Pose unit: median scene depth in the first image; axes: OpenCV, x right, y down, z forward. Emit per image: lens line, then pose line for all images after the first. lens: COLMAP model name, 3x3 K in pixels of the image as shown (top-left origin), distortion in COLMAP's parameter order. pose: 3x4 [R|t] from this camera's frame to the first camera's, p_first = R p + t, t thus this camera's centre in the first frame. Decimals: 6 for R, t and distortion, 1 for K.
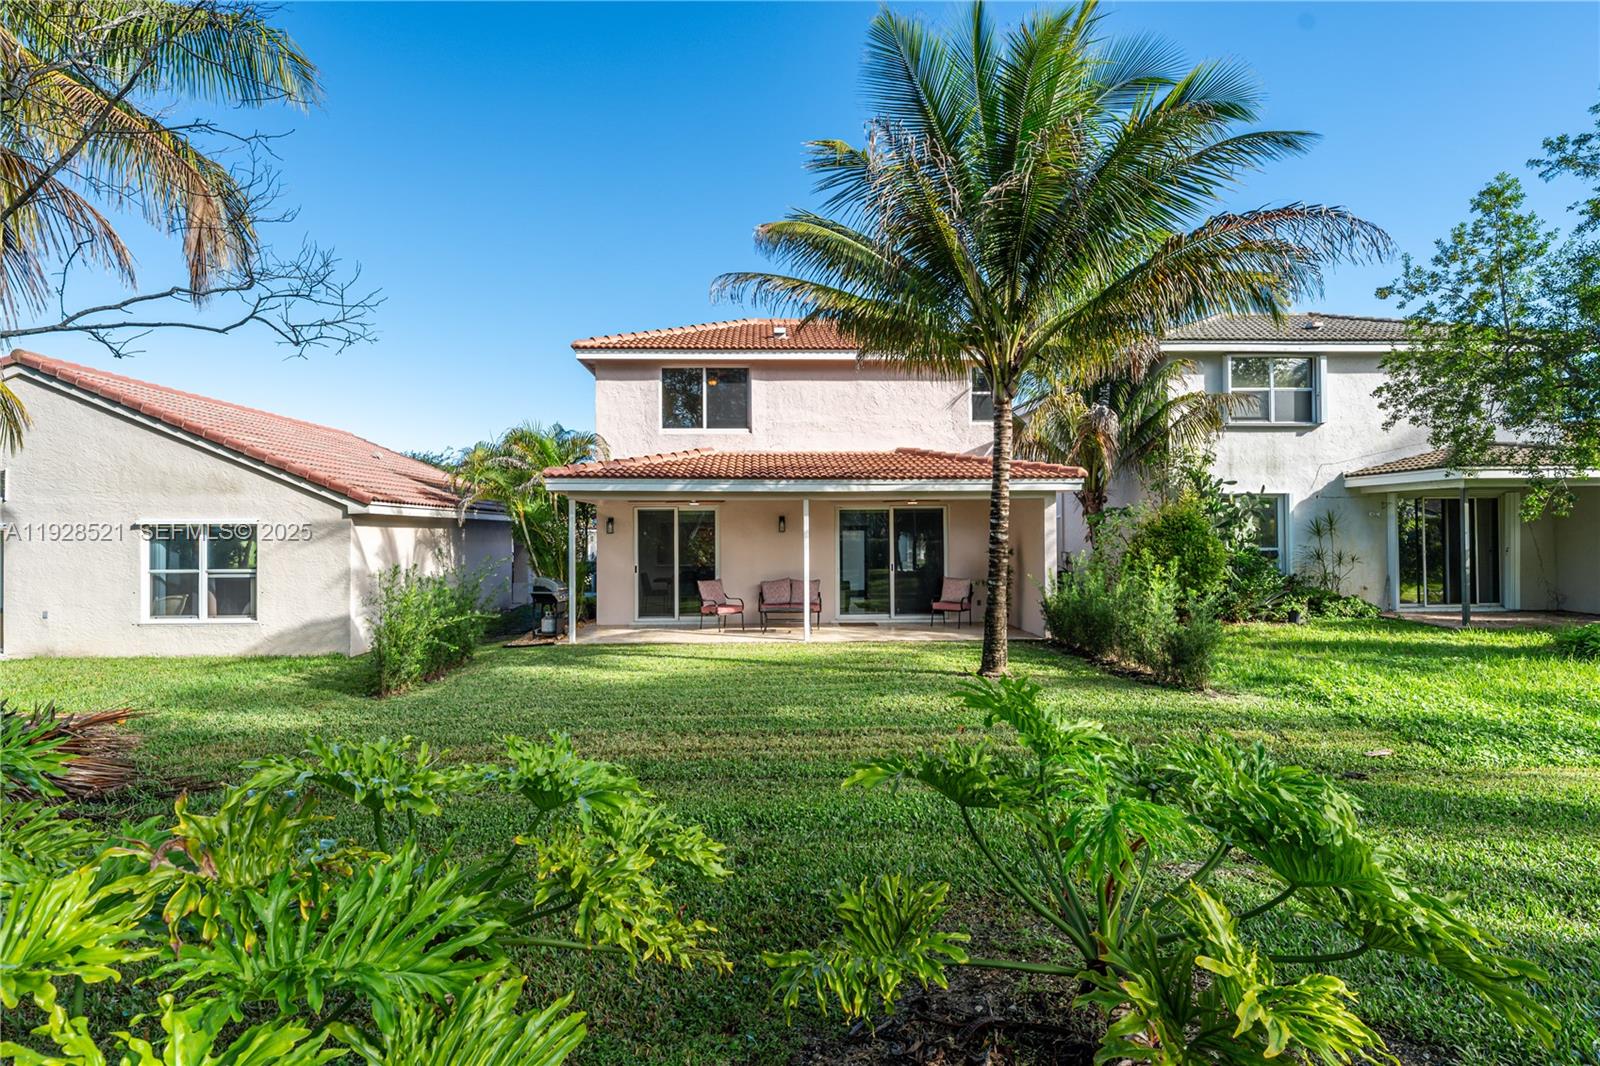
lens RADIAL K [[737.8, 0, 798.8], [0, 737.8, 531.0], [0, 0, 1]] dist [0.002730, 0.000062]
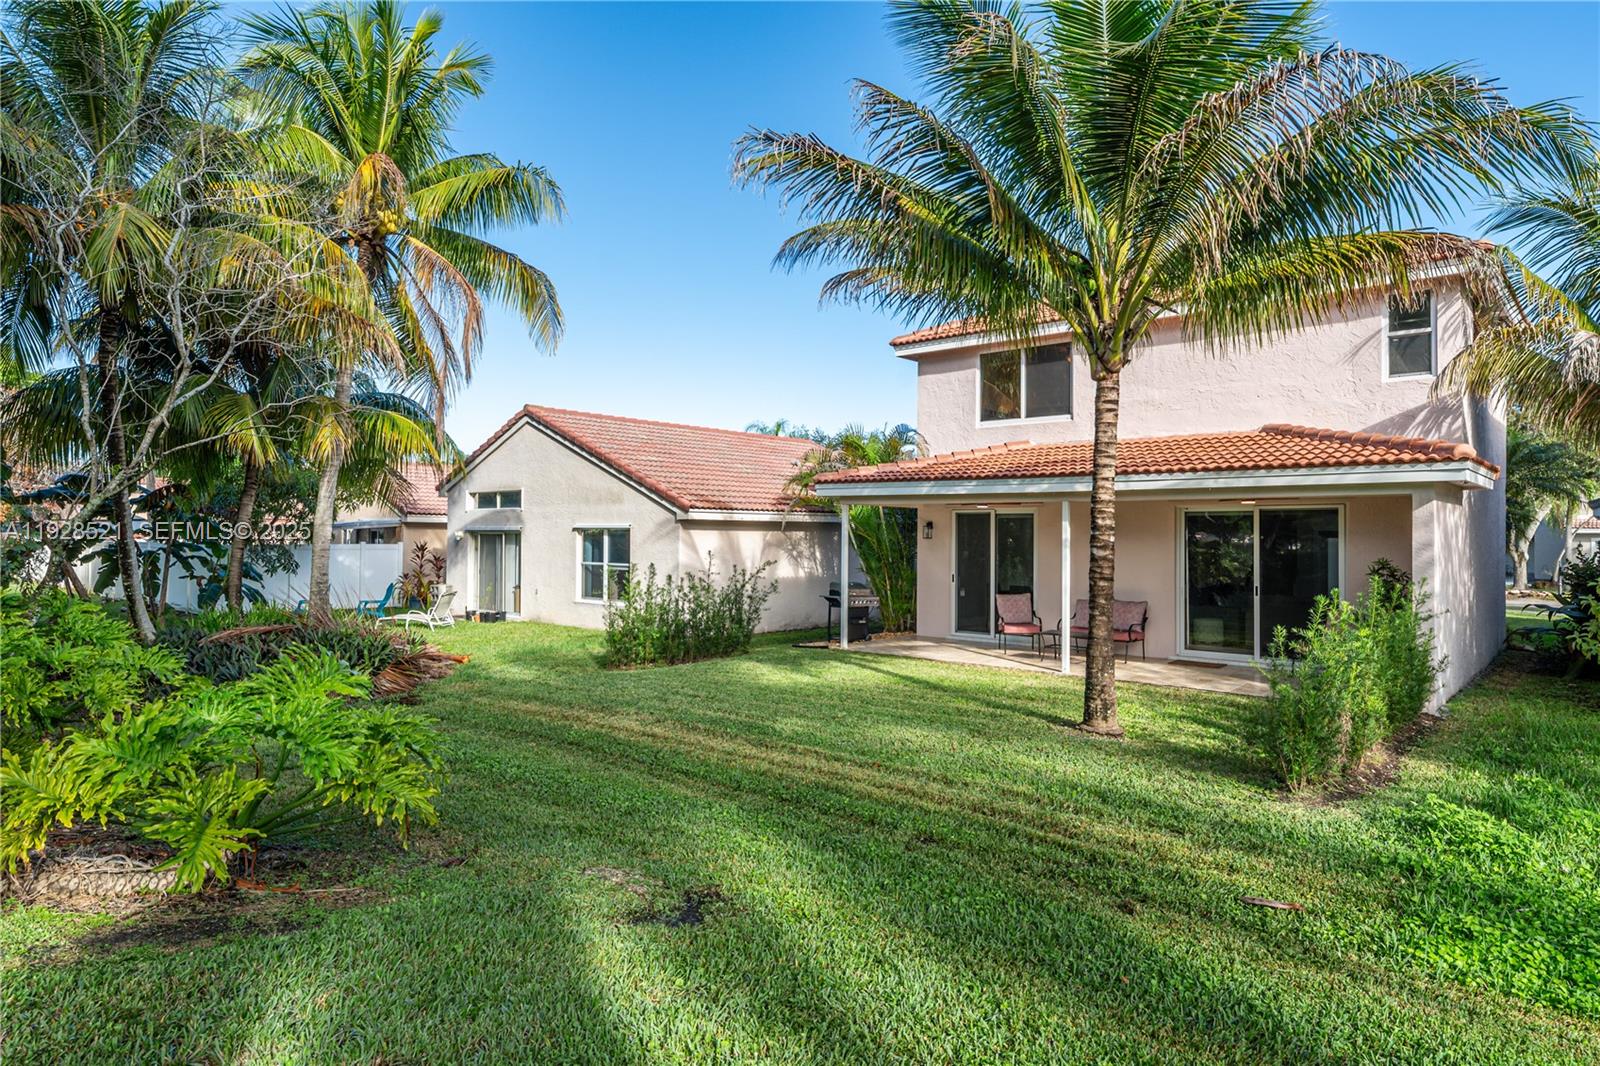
lens RADIAL K [[898.9, 0, 802.1], [0, 898.9, 529.5], [0, 0, 1]] dist [-0.003284, 0.000268]
pose [[0.741608, 0.007285, -0.670794, 0.458379], [-0.009772, 0.999952, 0.000057, -0.008570], [0.670762, 0.006512, 0.741644, 0.061630]]
